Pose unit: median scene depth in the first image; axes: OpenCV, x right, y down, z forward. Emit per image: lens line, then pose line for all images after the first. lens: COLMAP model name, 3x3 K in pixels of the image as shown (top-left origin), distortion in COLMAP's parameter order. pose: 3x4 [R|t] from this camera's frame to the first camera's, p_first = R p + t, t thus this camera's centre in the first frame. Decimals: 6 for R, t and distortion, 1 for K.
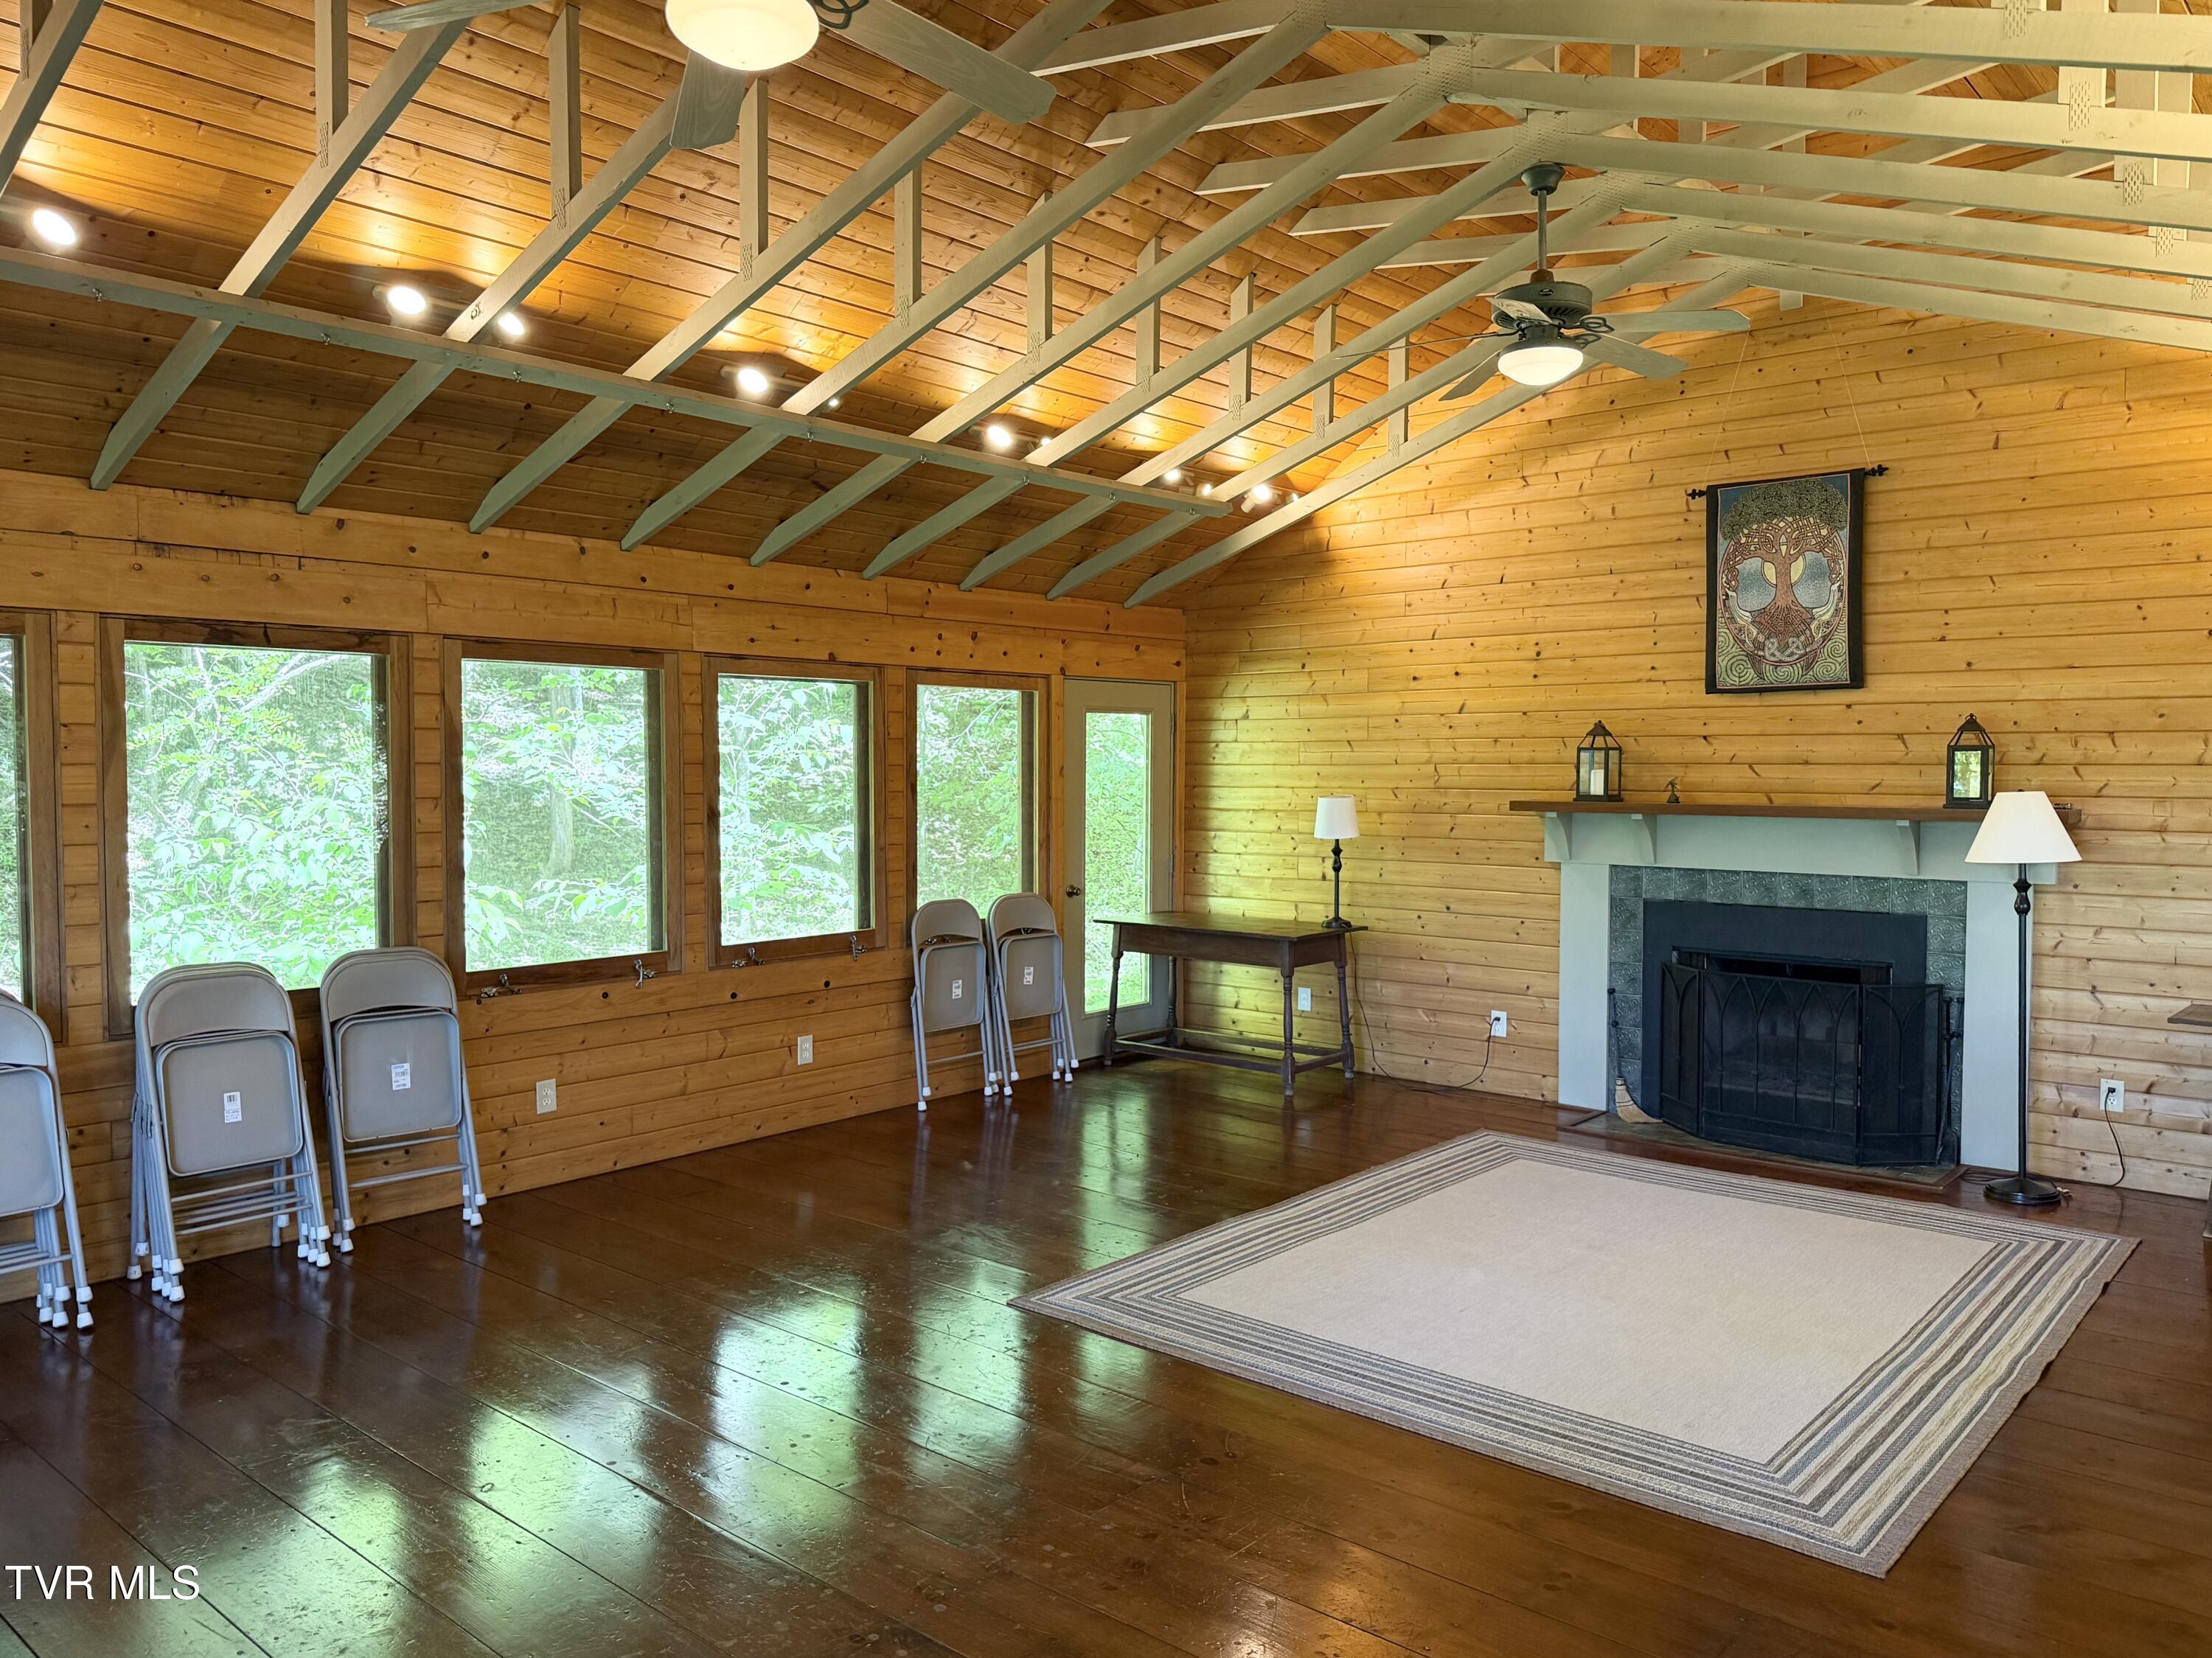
lens RADIAL K [[1576.3, 0, 1093.6], [0, 1576.3, 833.2], [0, 0, 1]] dist [0.066466, -0.086365]
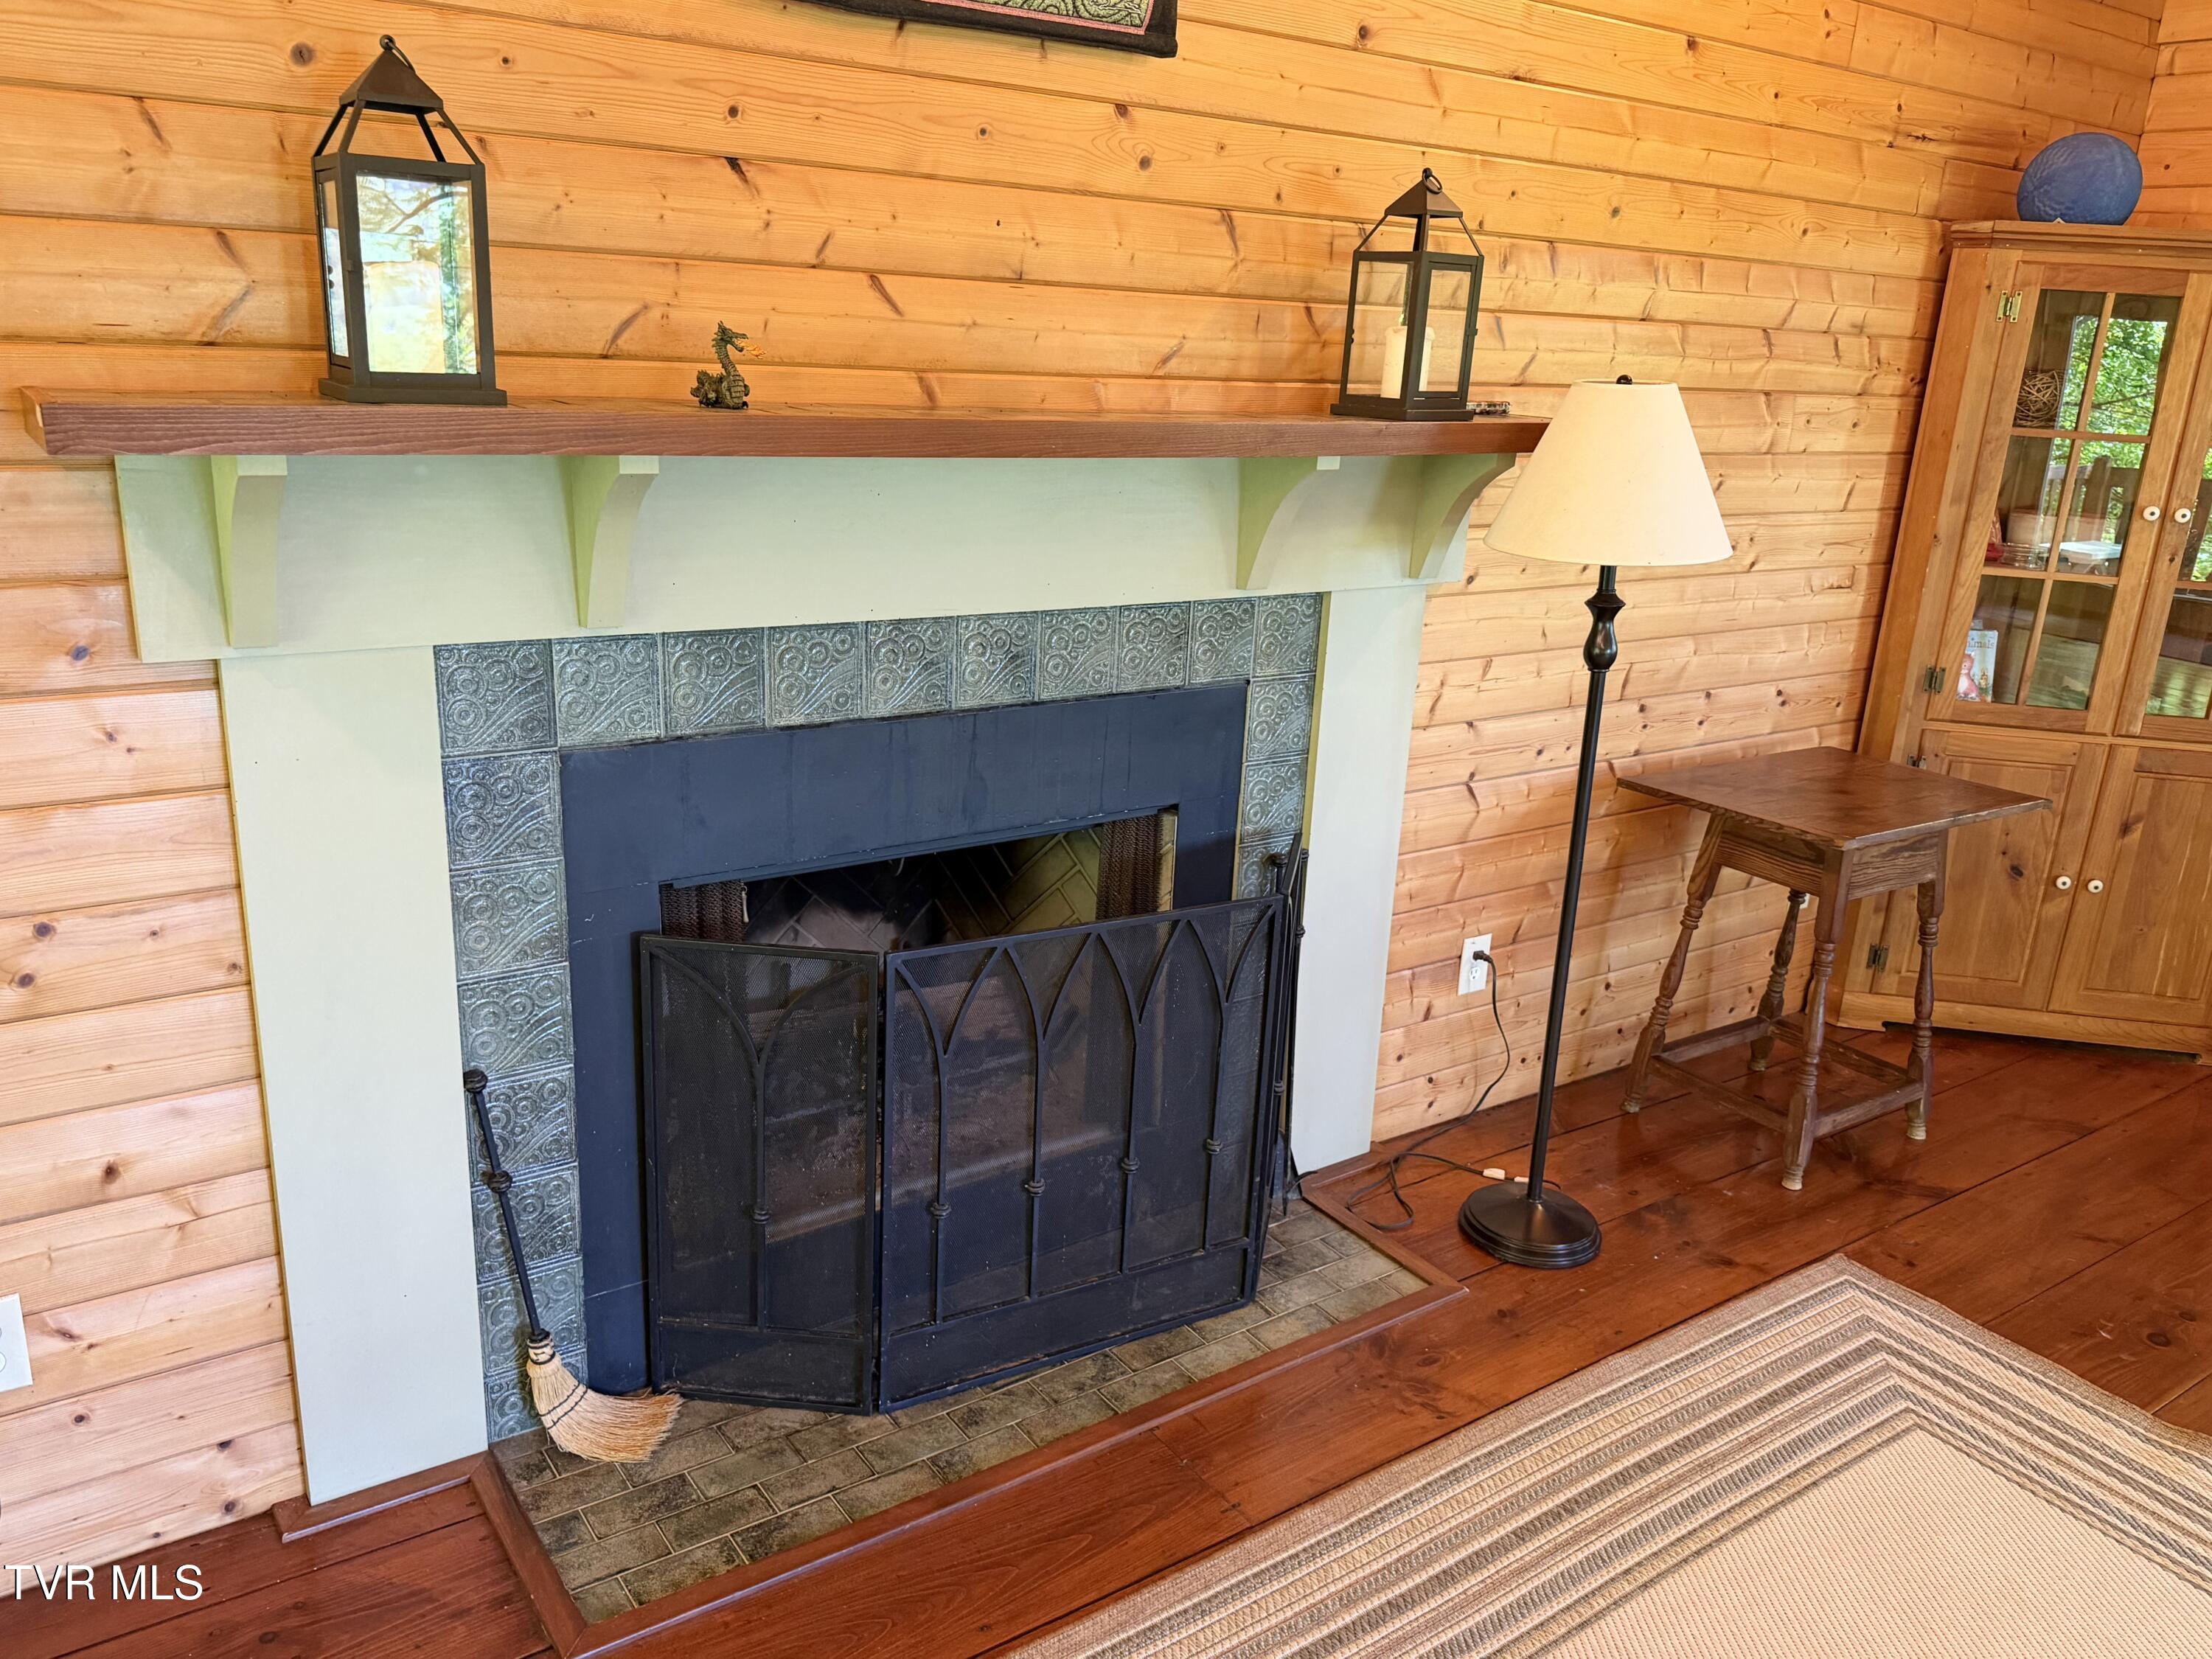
lens RADIAL K [[1660.0, 0, 1103.2], [0, 1660.0, 834.3], [0, 0, 1]] dist [0.047899, -0.057756]
pose [[0.253851, -0.278549, 0.926267, 0.097747], [-0.003736, 0.957346, 0.288919, -0.034235], [-0.967236, -0.076803, 0.241982, 0.908148]]
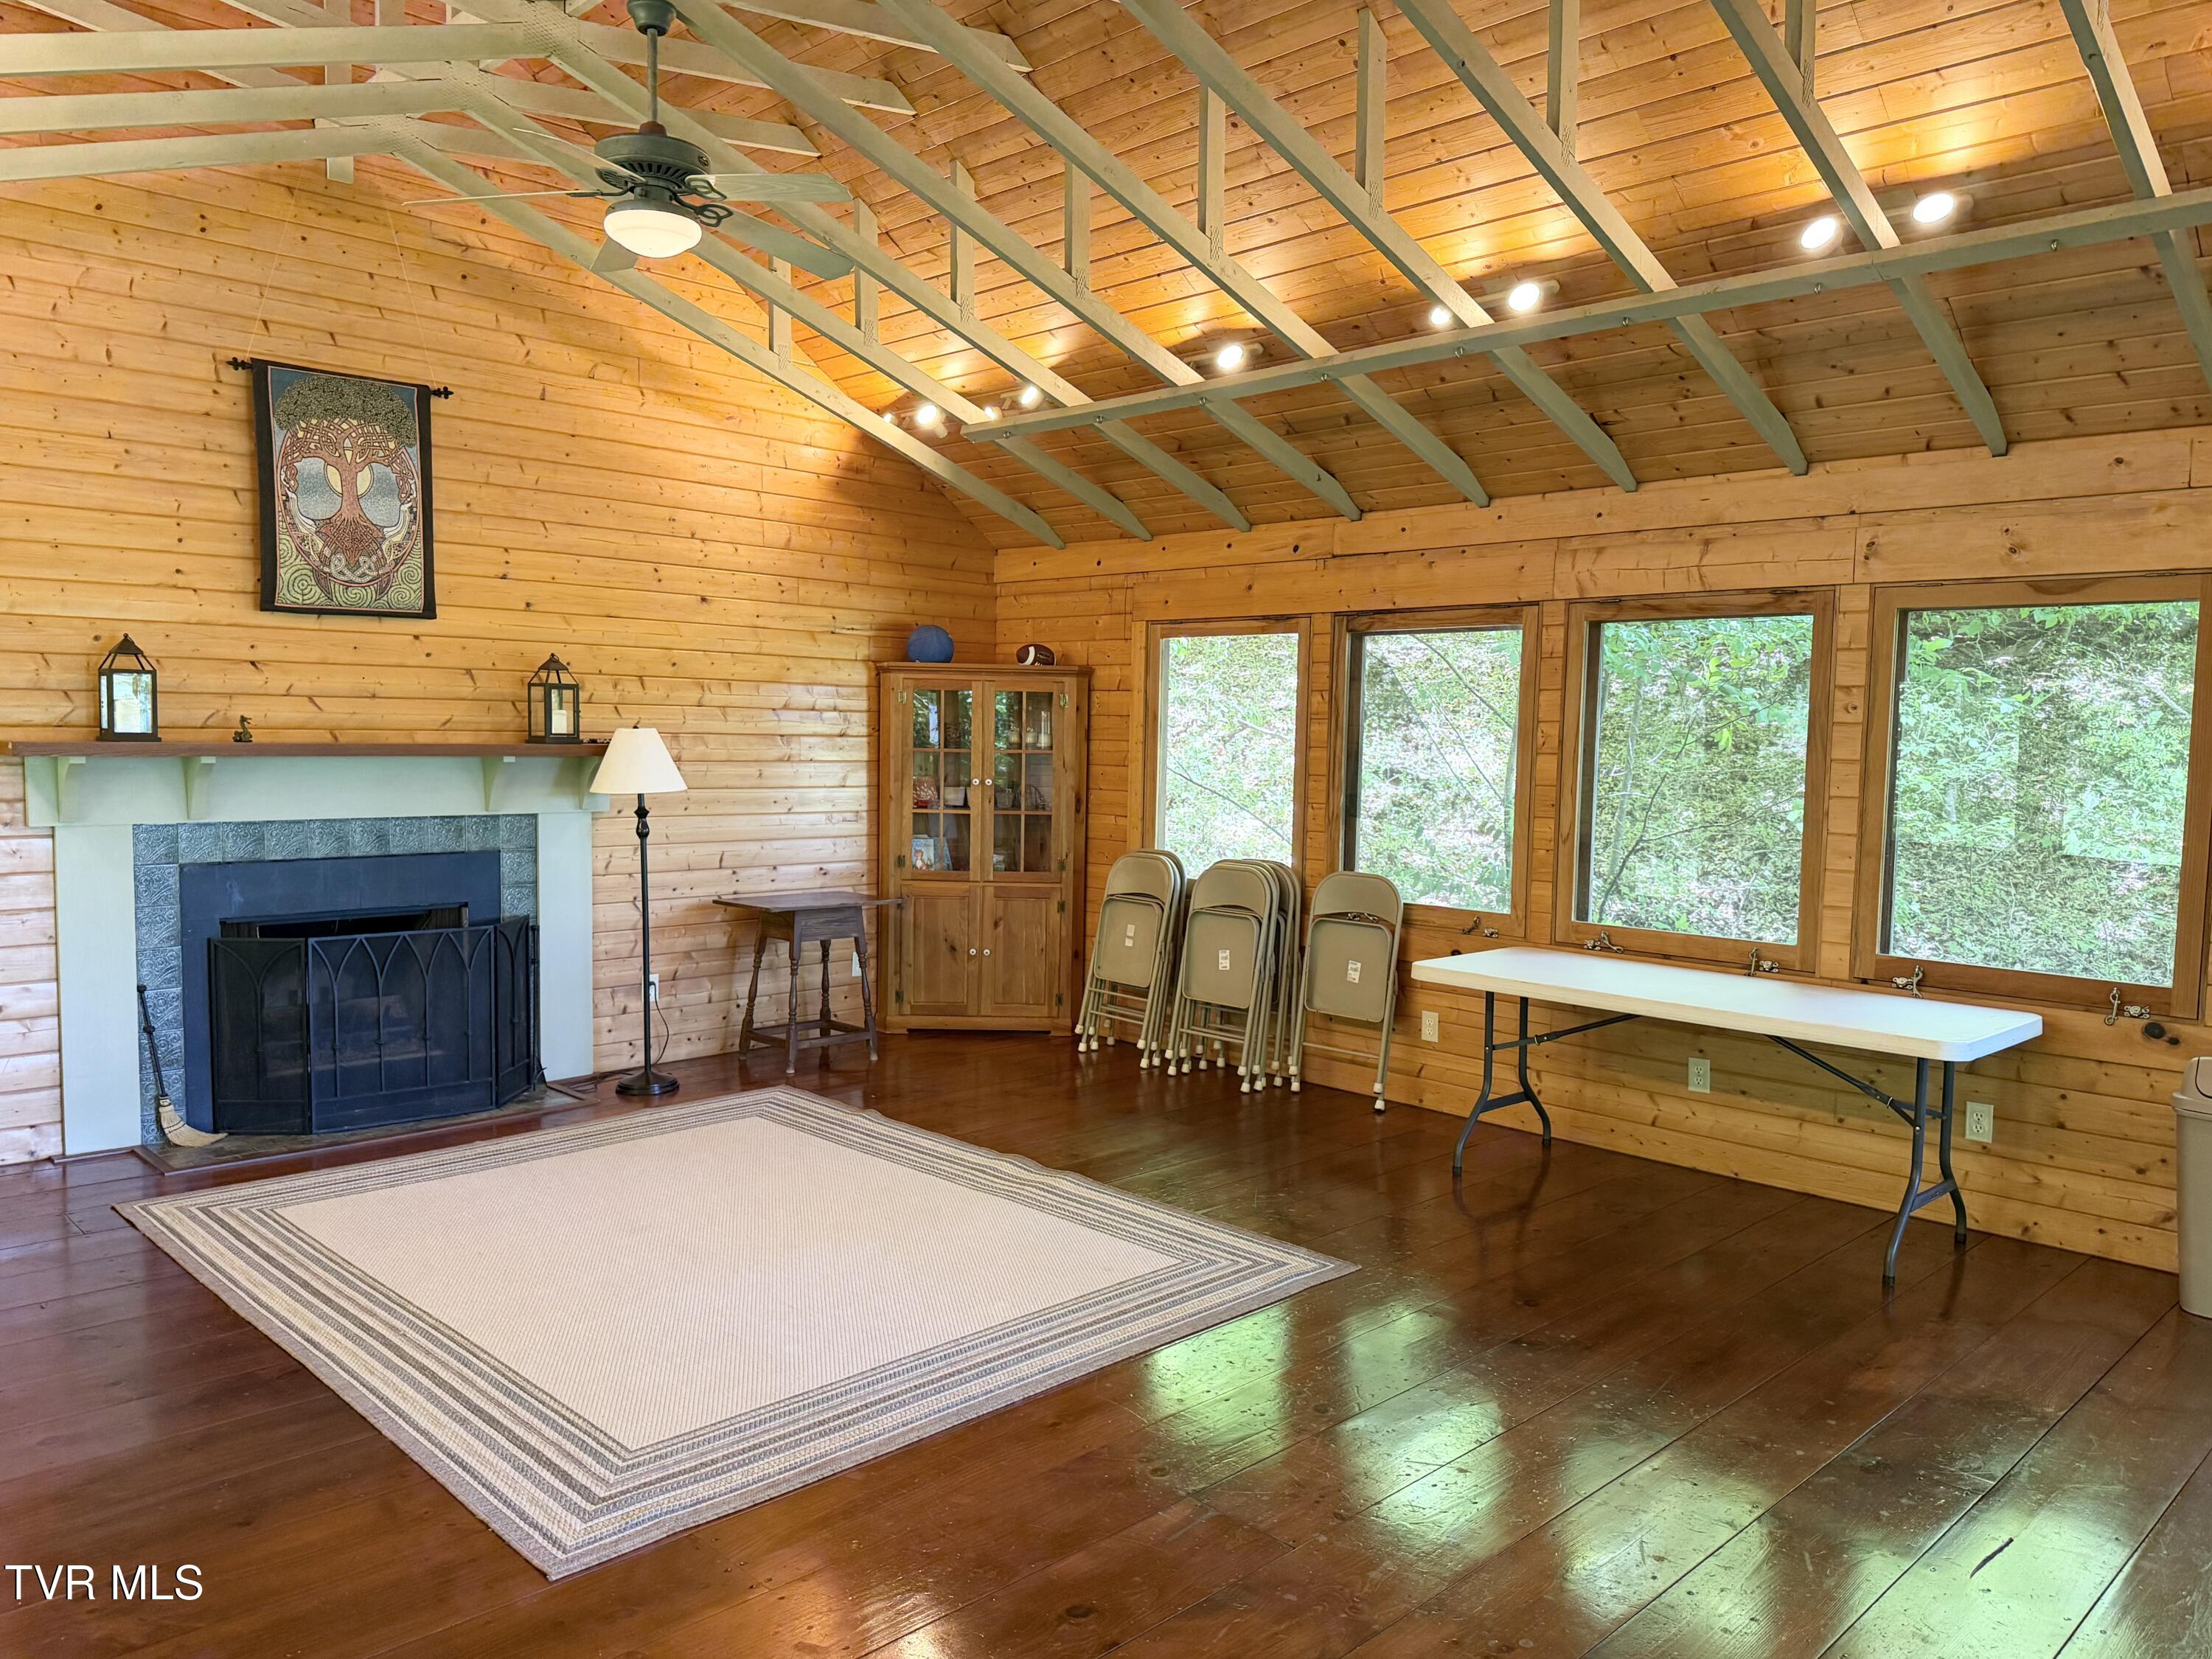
lens RADIAL K [[1576.4, 0, 1130.9], [0, 1576.4, 844.8], [0, 0, 1]] dist [0.066466, -0.086365]
pose [[0.069836, -0.083577, 0.994051, -0.447179], [0.024481, 0.996328, 0.082048, -0.024275], [-0.997258, 0.018606, 0.071626, 0.513783]]
